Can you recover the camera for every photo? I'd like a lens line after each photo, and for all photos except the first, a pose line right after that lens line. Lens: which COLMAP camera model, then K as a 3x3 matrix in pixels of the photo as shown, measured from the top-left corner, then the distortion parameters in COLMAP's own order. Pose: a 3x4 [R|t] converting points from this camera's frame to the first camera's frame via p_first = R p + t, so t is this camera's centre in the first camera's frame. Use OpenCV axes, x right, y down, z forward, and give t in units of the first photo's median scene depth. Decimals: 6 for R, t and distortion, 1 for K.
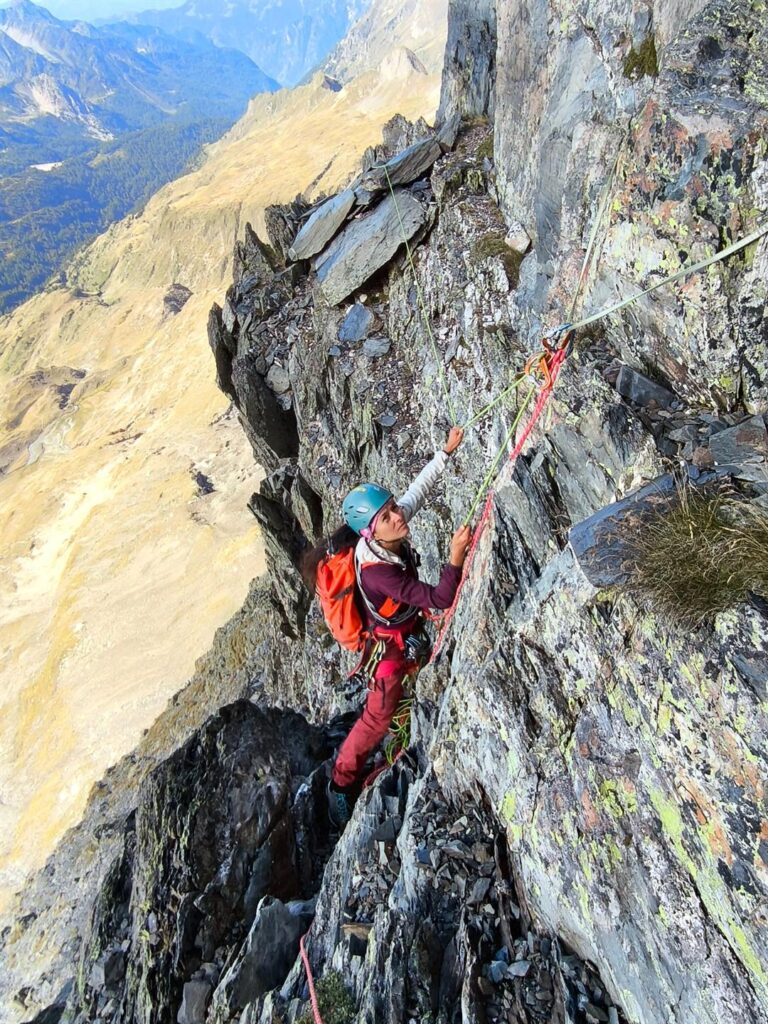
lens RADIAL K [[751.5, 0, 384.0], [0, 751.5, 512.0], [0, 0, 1]] dist [0.055685, -0.065891]
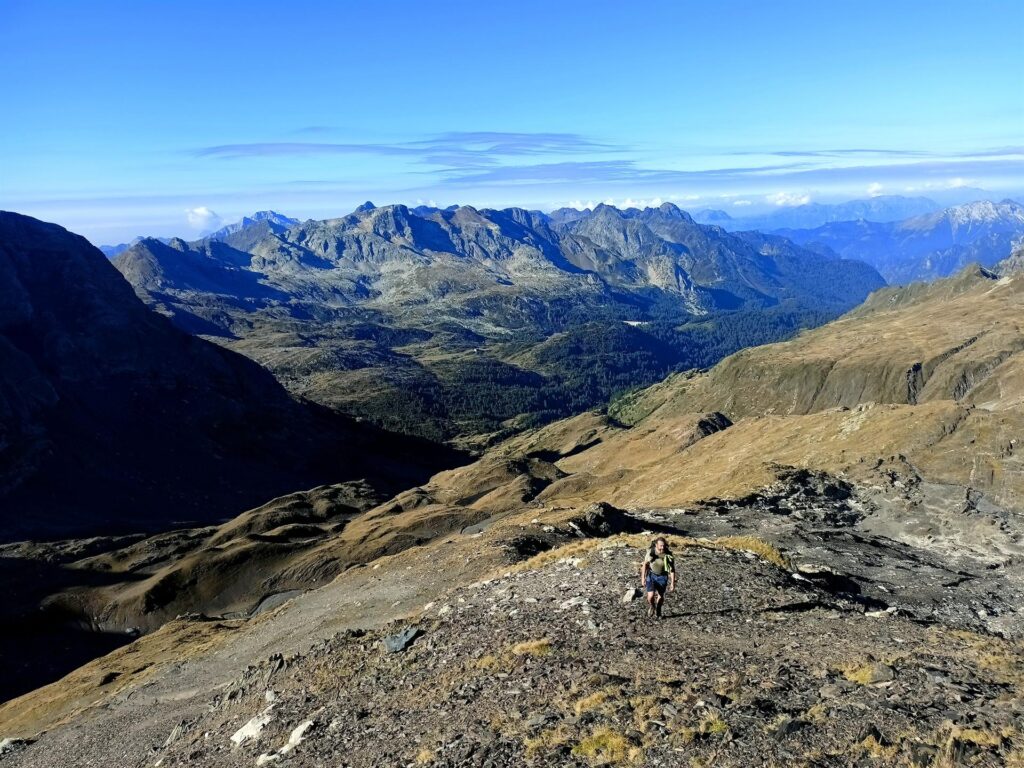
lens RADIAL K [[751.5, 0, 526.9], [0, 751.5, 385.7], [0, 0, 1]] dist [0.055685, -0.065891]
pose [[0.832697, 0.207156, -0.513519, -0.032286], [-0.421020, 0.839225, -0.344157, 0.017508], [0.359664, 0.502780, 0.786037, 0.205970]]
